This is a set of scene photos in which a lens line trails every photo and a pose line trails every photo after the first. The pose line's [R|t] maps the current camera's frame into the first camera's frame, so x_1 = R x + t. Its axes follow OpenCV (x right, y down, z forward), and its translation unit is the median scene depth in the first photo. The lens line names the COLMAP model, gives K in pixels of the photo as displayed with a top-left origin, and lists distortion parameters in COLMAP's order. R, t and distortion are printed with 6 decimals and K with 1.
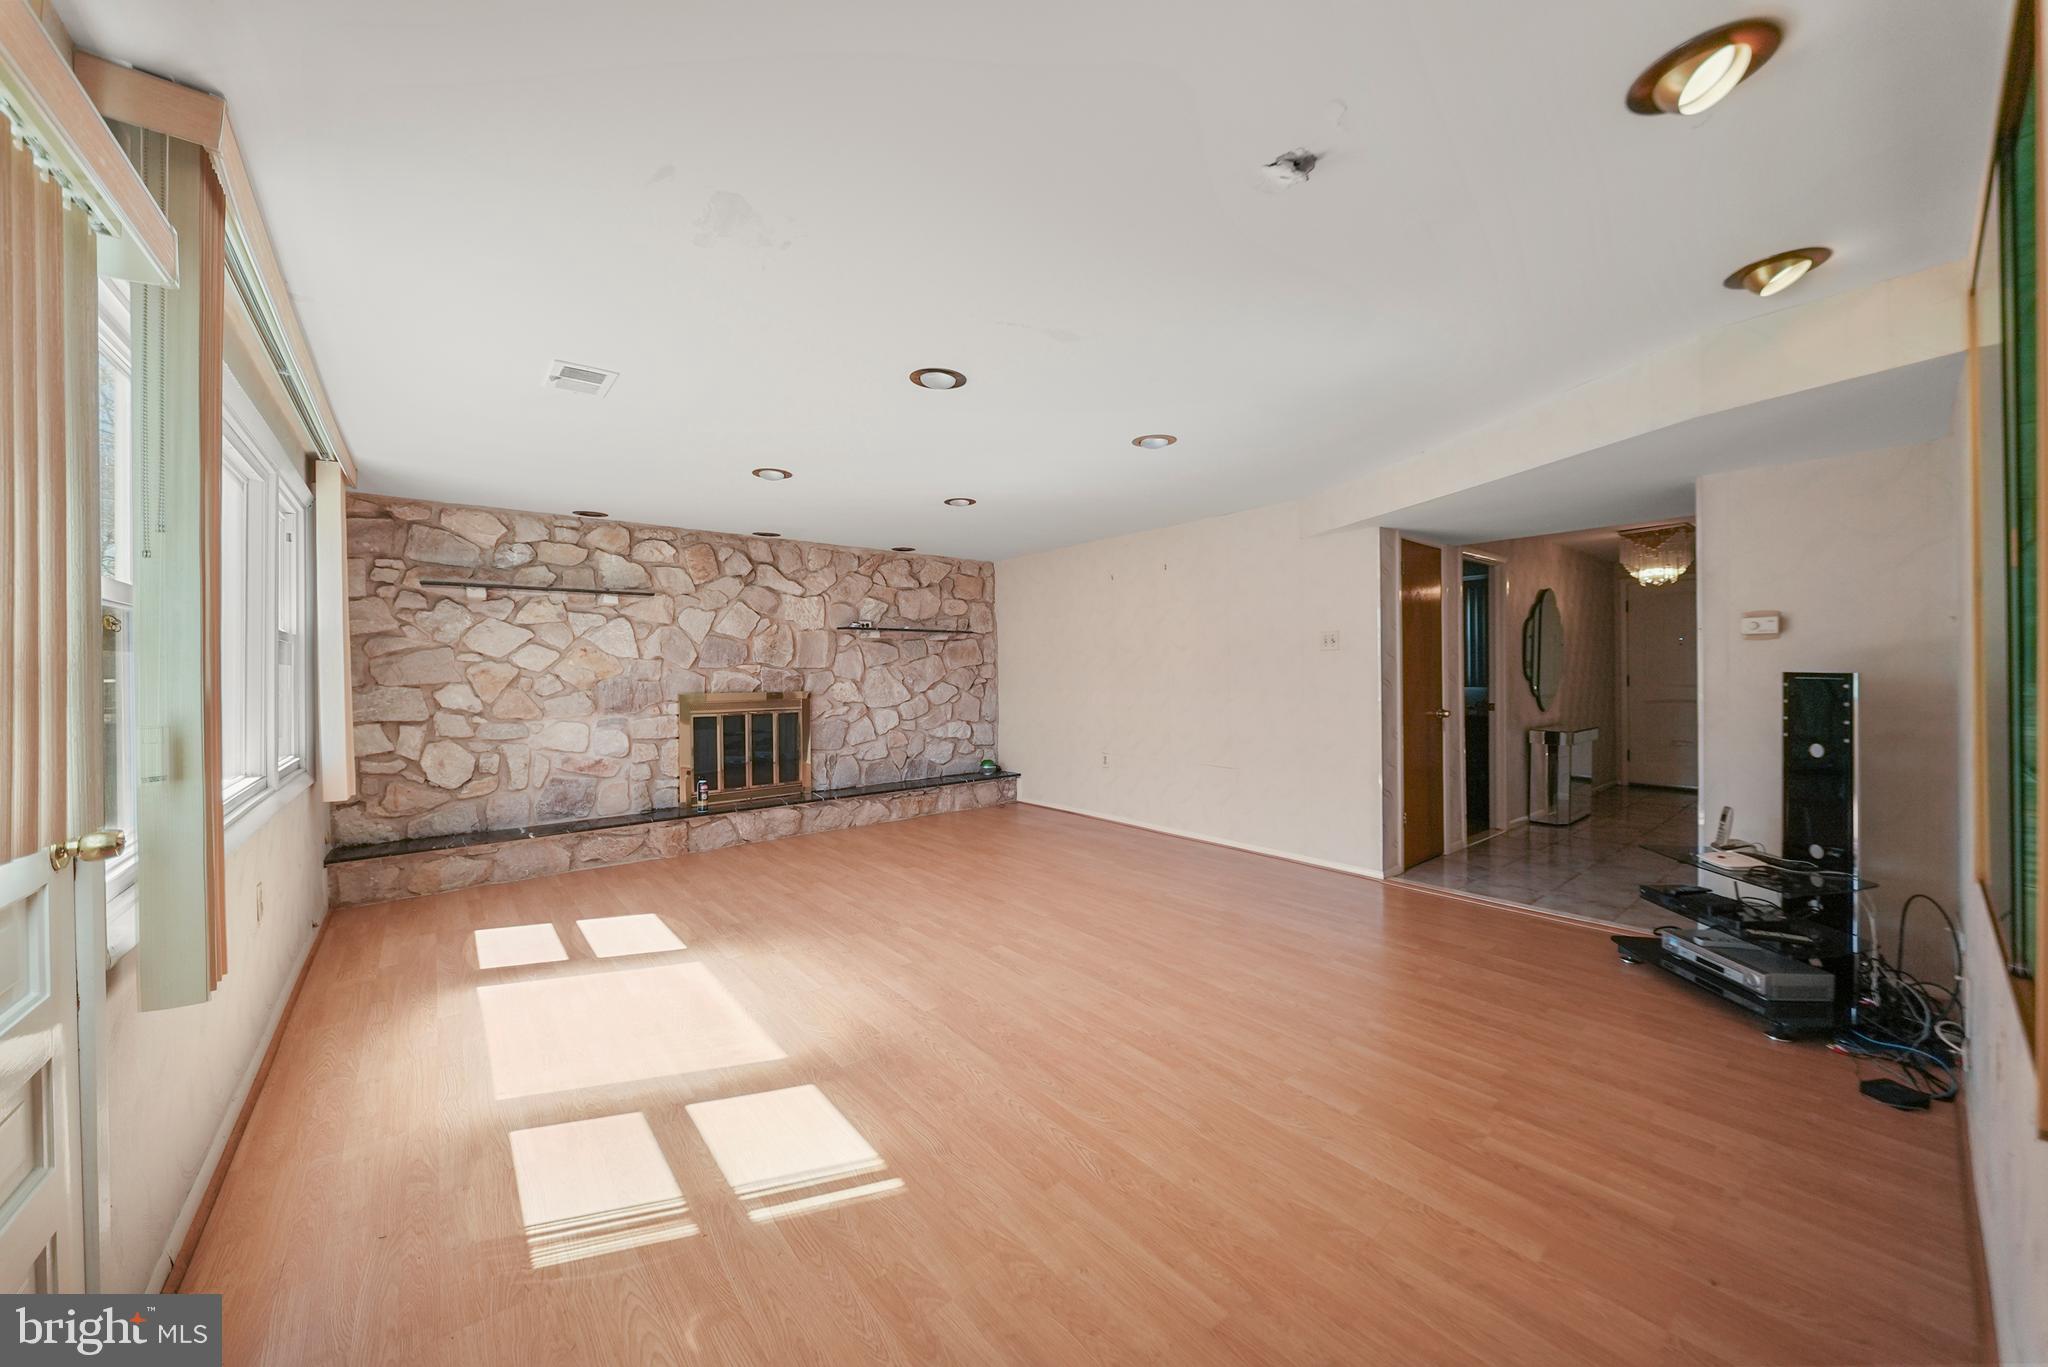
lens RADIAL K [[711.7, 0, 1019.4], [0, 711.7, 672.1], [0, 0, 1]] dist [0.006826, -0.000125]
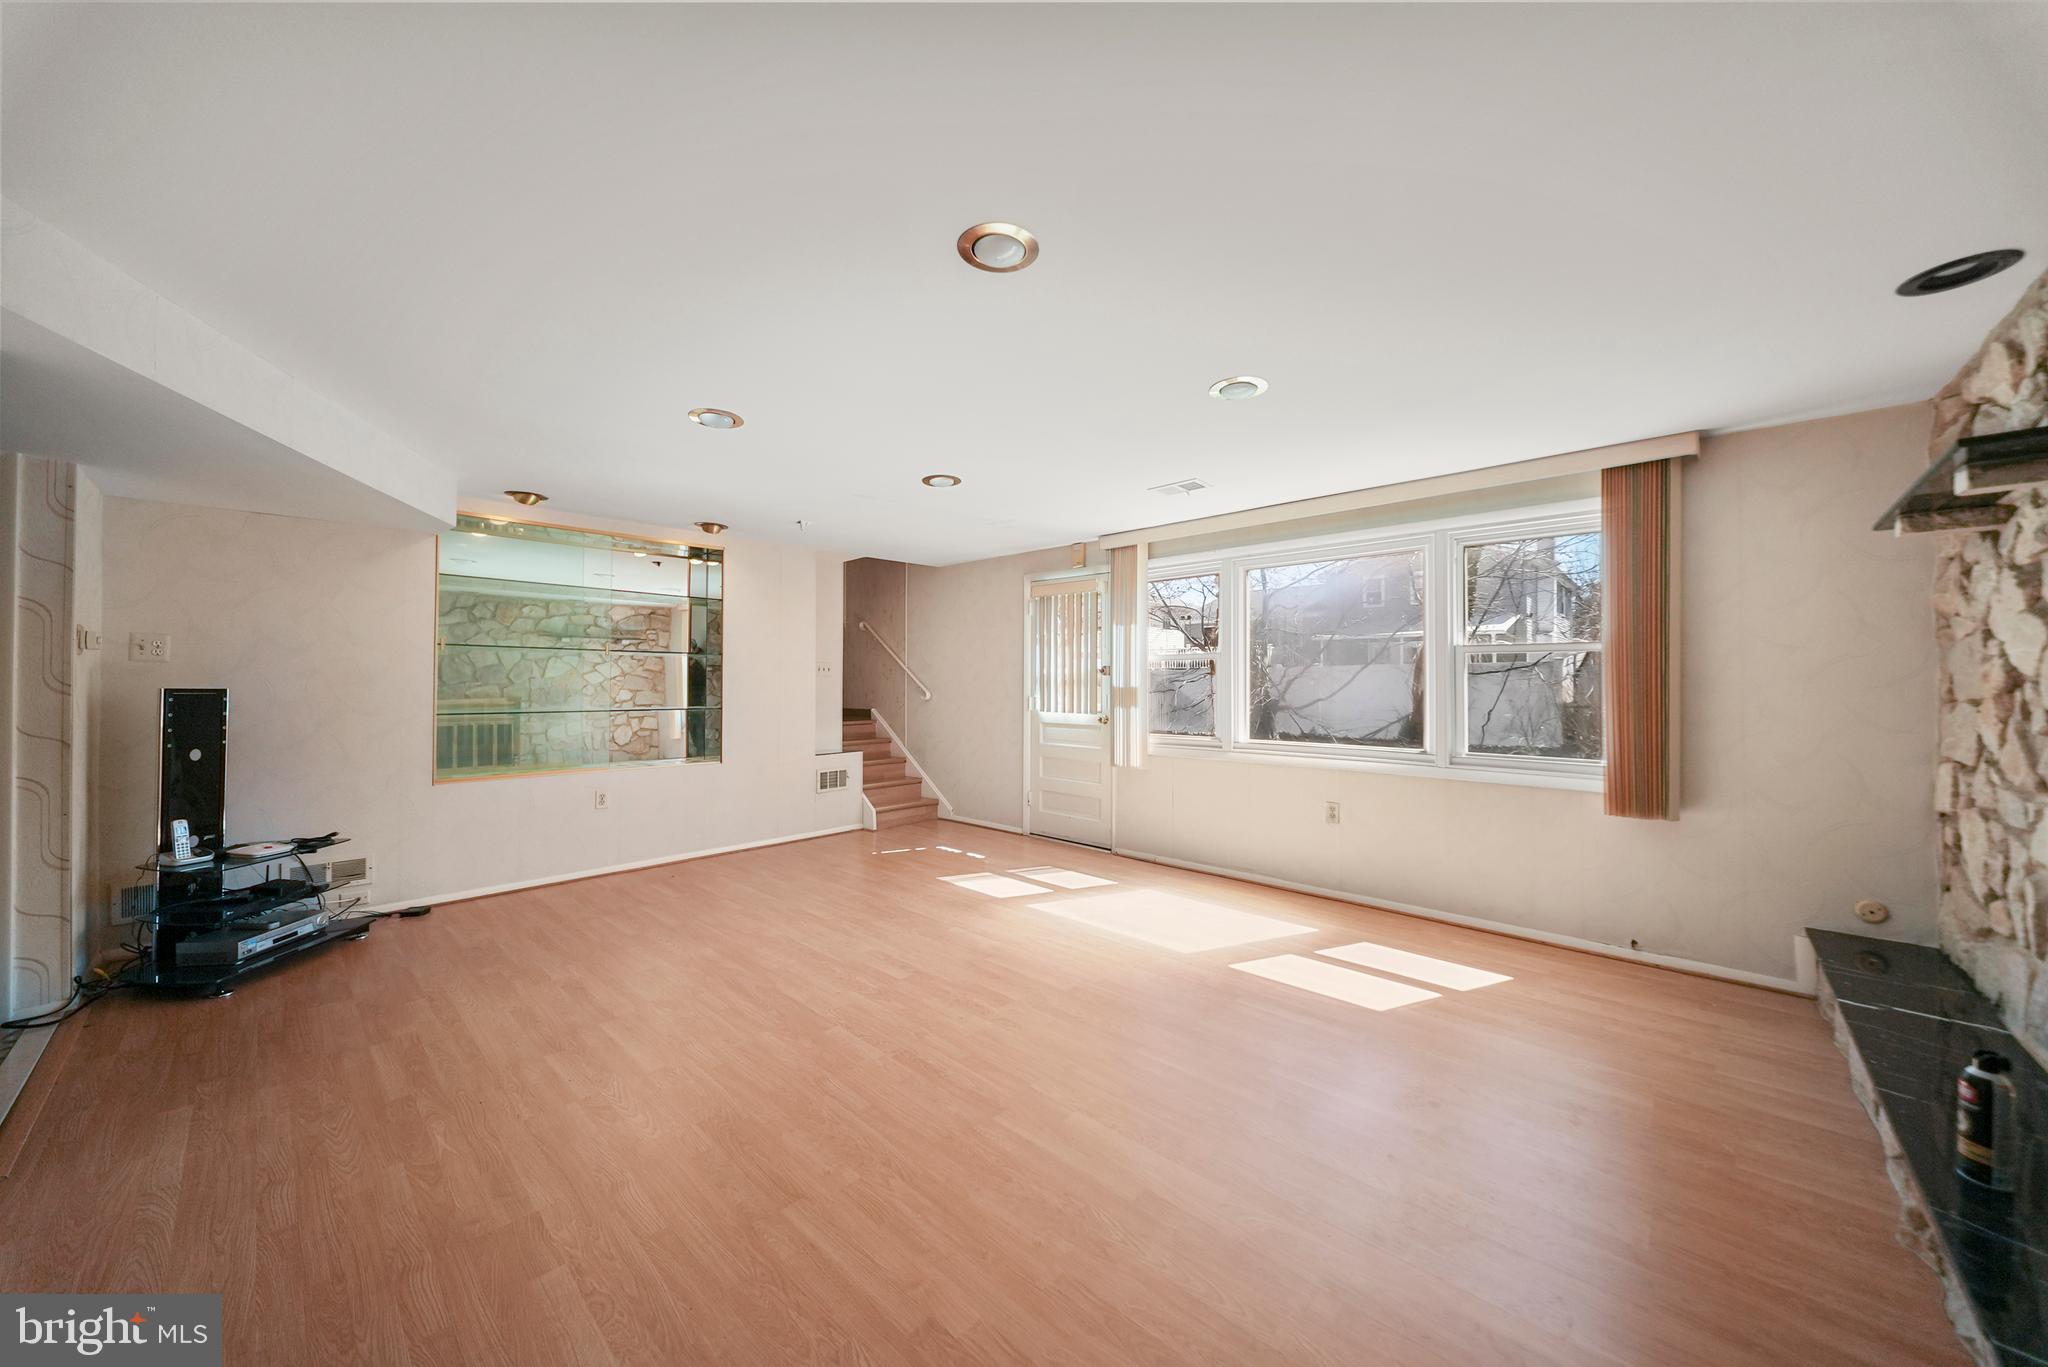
lens RADIAL K [[711.7, 0, 1026.9], [0, 711.7, 681.1], [0, 0, 1]] dist [0.006826, -0.000125]
pose [[-0.989273, 0.005512, -0.145977, -0.065908], [0.005694, 0.999983, -0.000824, -0.002970], [0.145970, -0.001646, -0.989288, 2.256322]]
